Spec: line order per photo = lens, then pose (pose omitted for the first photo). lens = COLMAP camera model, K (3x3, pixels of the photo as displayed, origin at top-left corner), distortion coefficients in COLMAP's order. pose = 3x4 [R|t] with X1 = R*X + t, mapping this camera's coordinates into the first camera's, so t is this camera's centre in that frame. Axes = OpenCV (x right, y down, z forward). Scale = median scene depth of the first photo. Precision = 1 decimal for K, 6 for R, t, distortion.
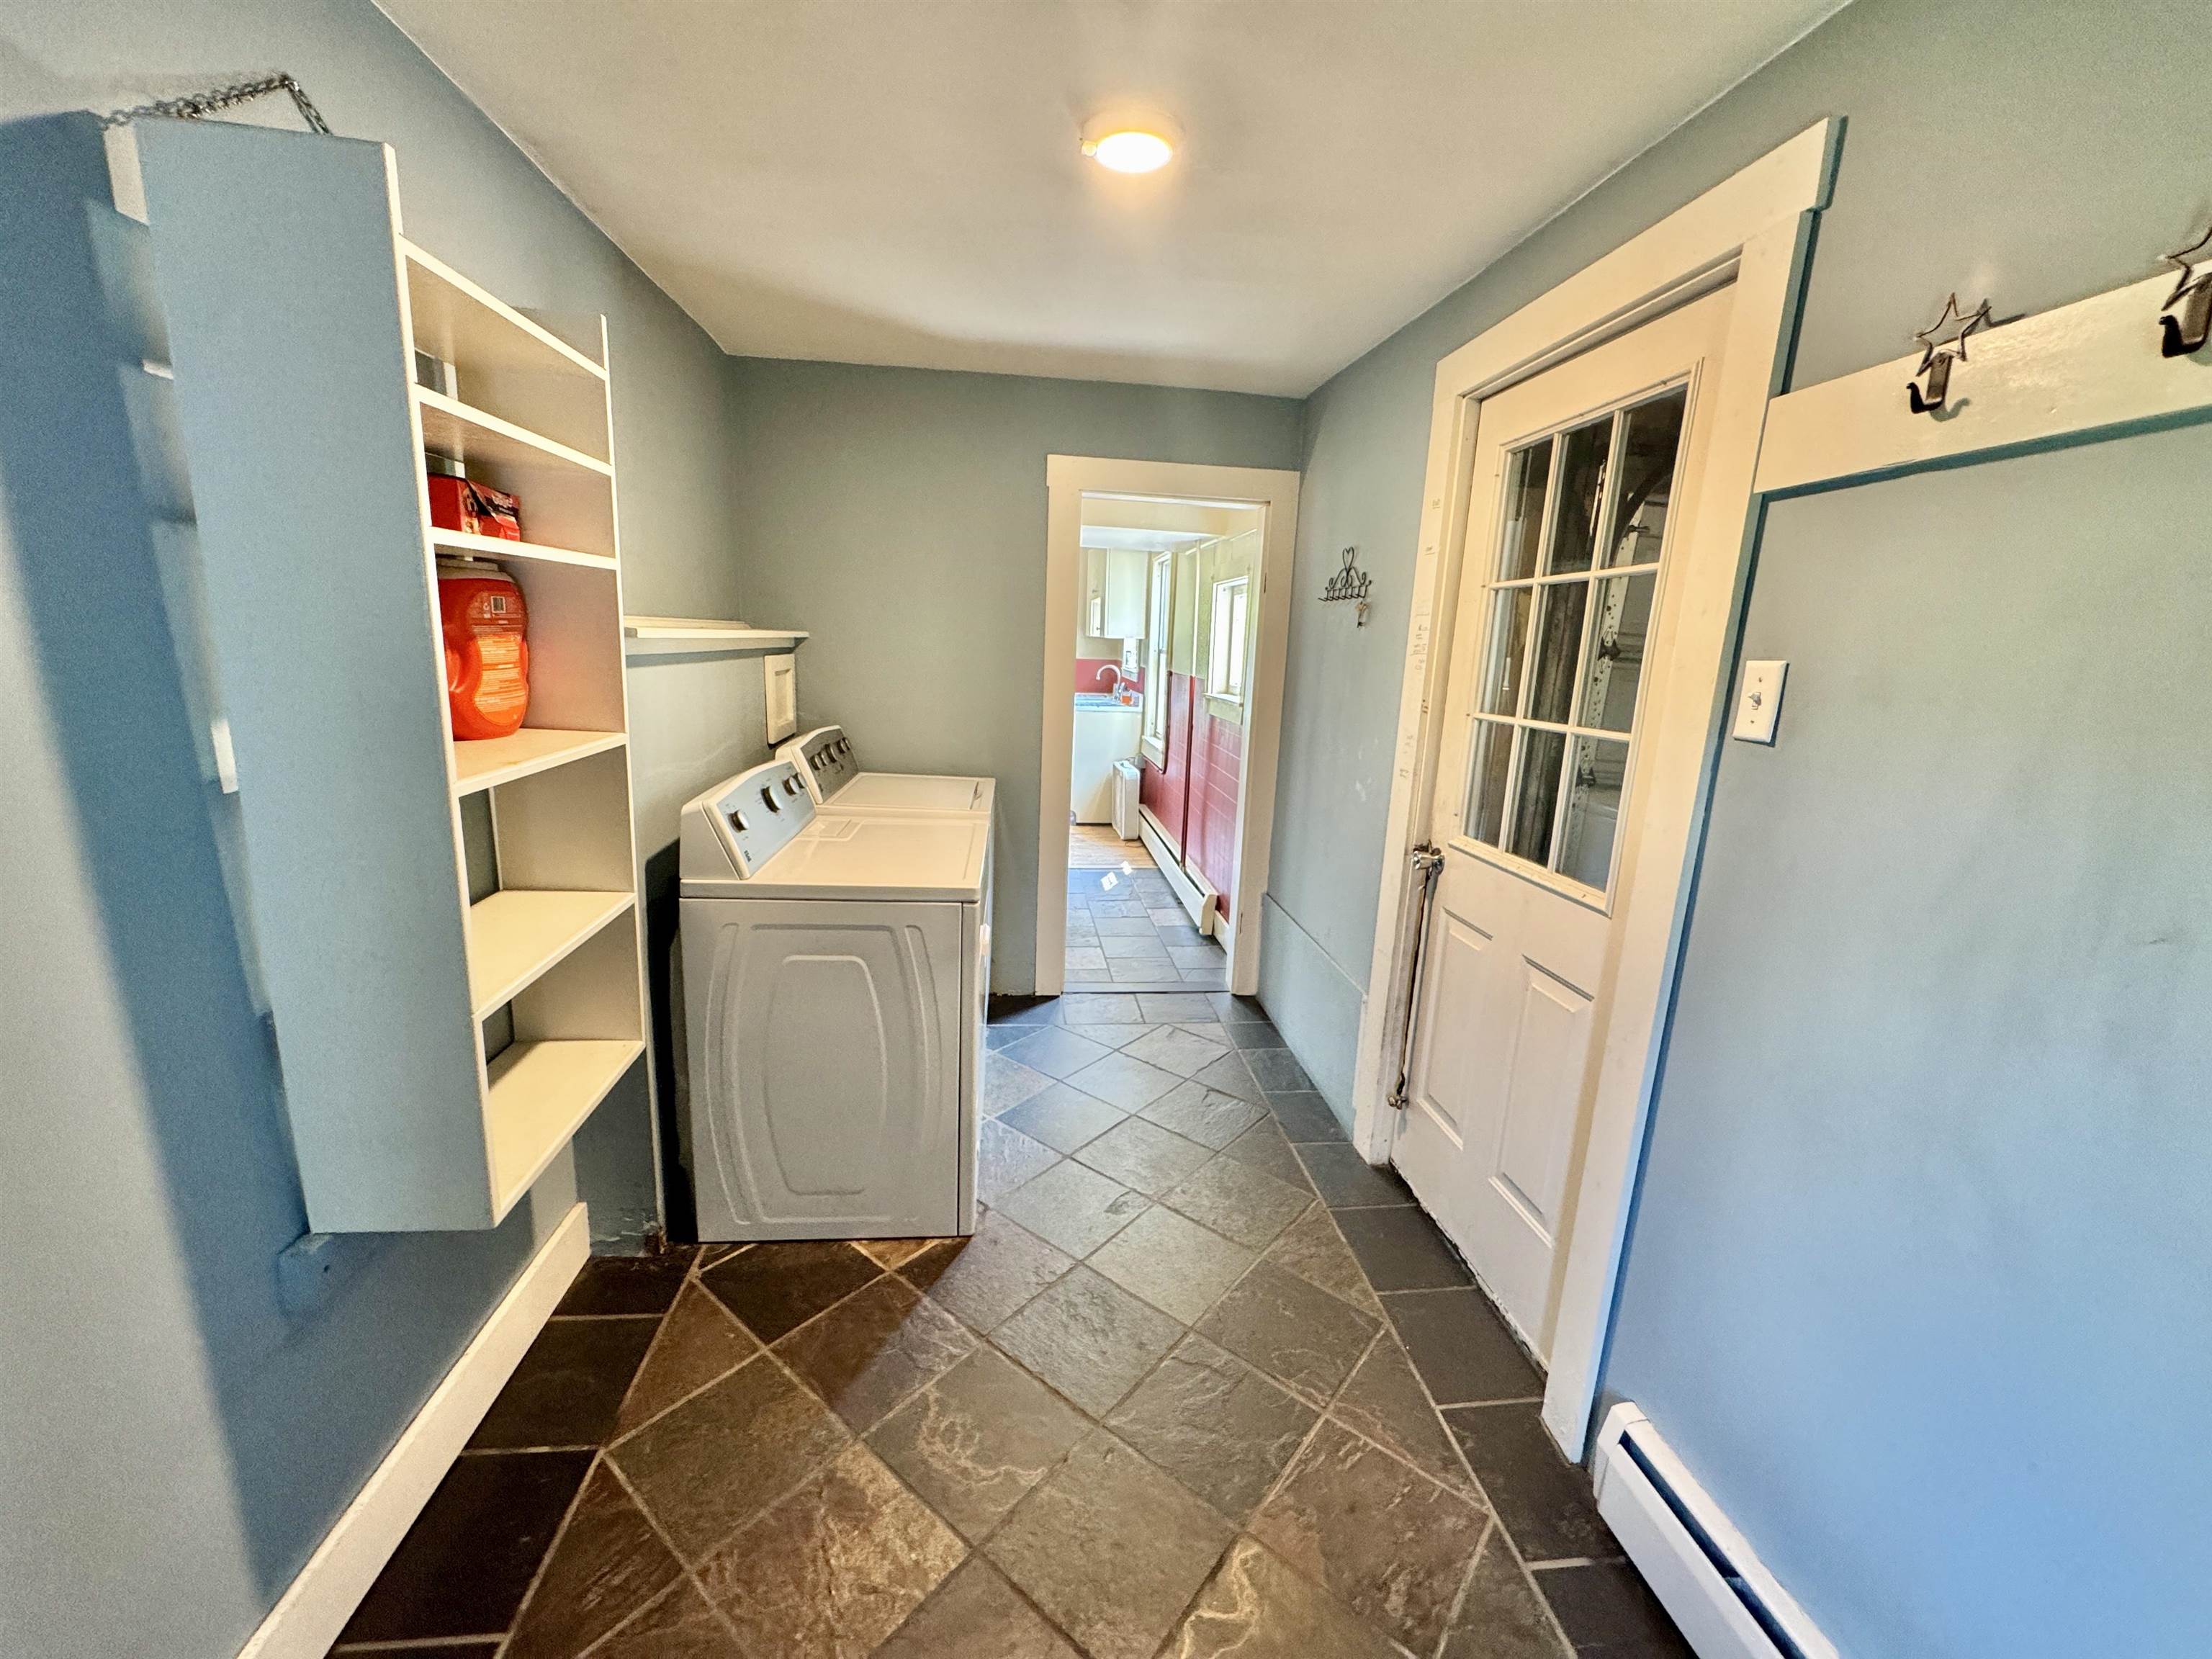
lens RADIAL K [[885.3, 0, 1115.6], [0, 885.3, 819.3], [0, 0, 1]] dist [-0.002528, 0.000678]
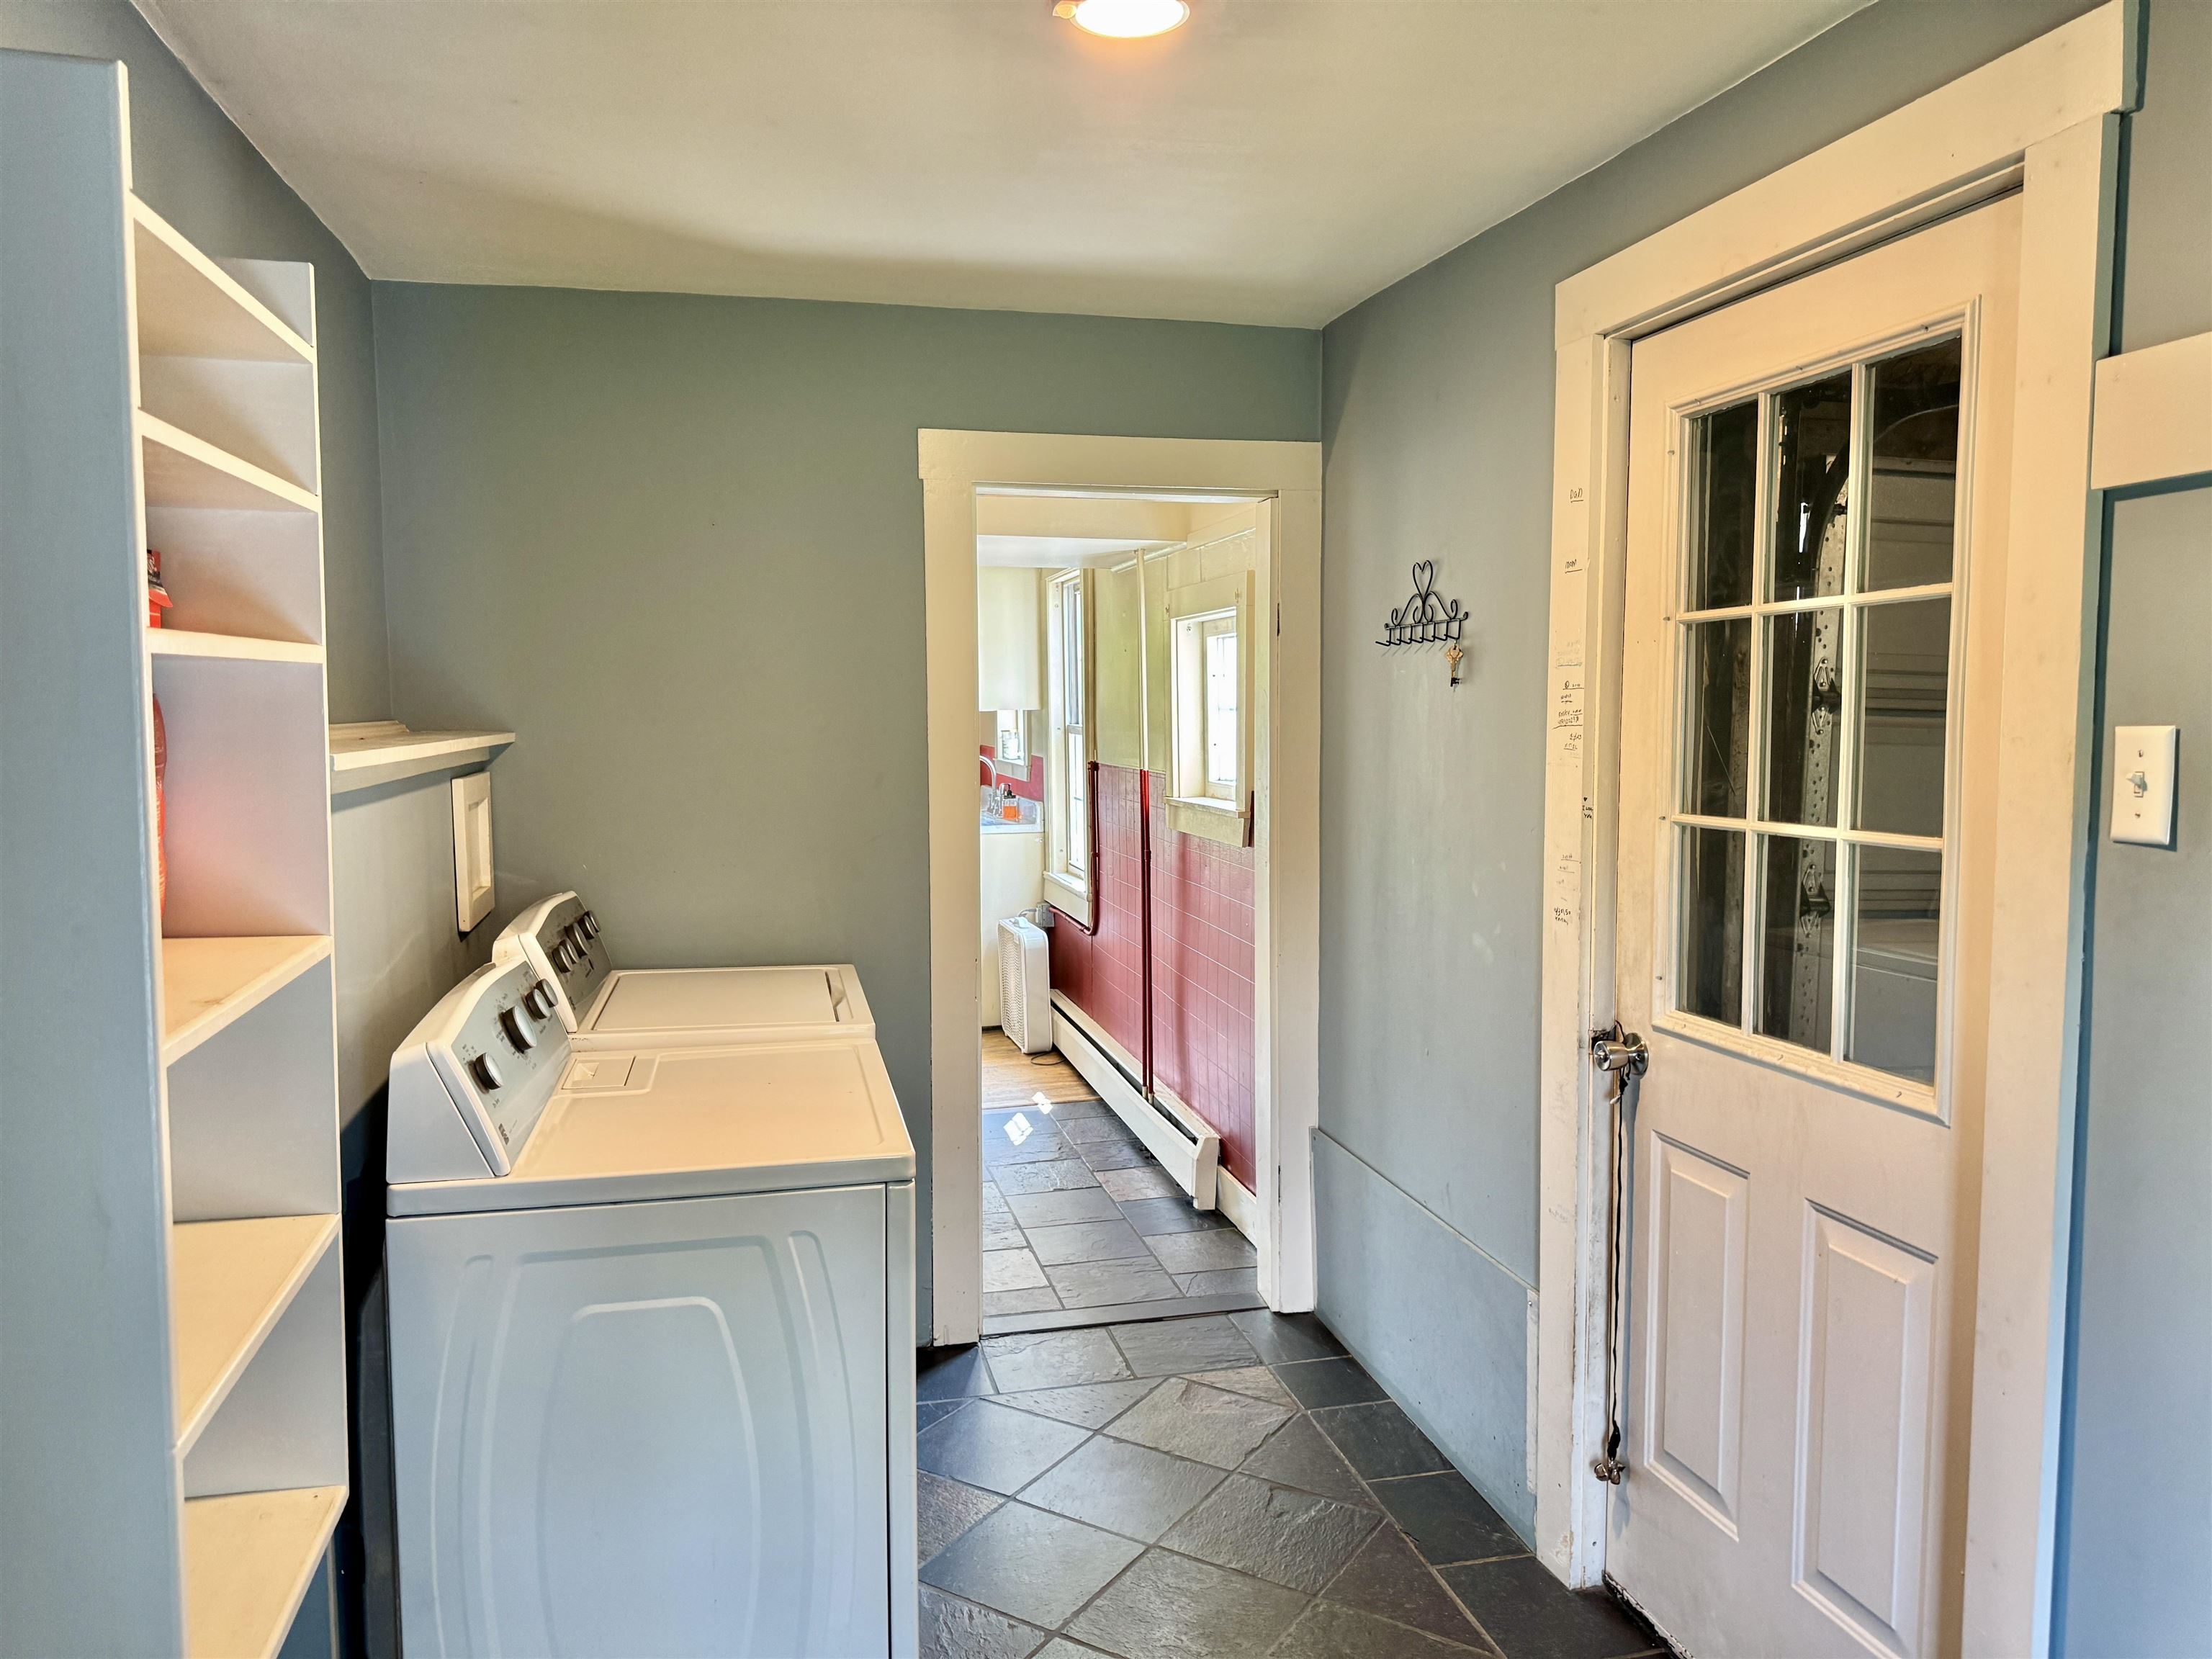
lens RADIAL K [[1569.2, 0, 1094.9], [0, 1569.2, 818.6], [0, 0, 1]] dist [0.047027, -0.057152]
pose [[0.992396, -0.056161, 0.109523, -0.115265], [0.069137, 0.990541, -0.118531, -0.011202], [-0.101831, 0.125202, 0.986892, -0.063462]]
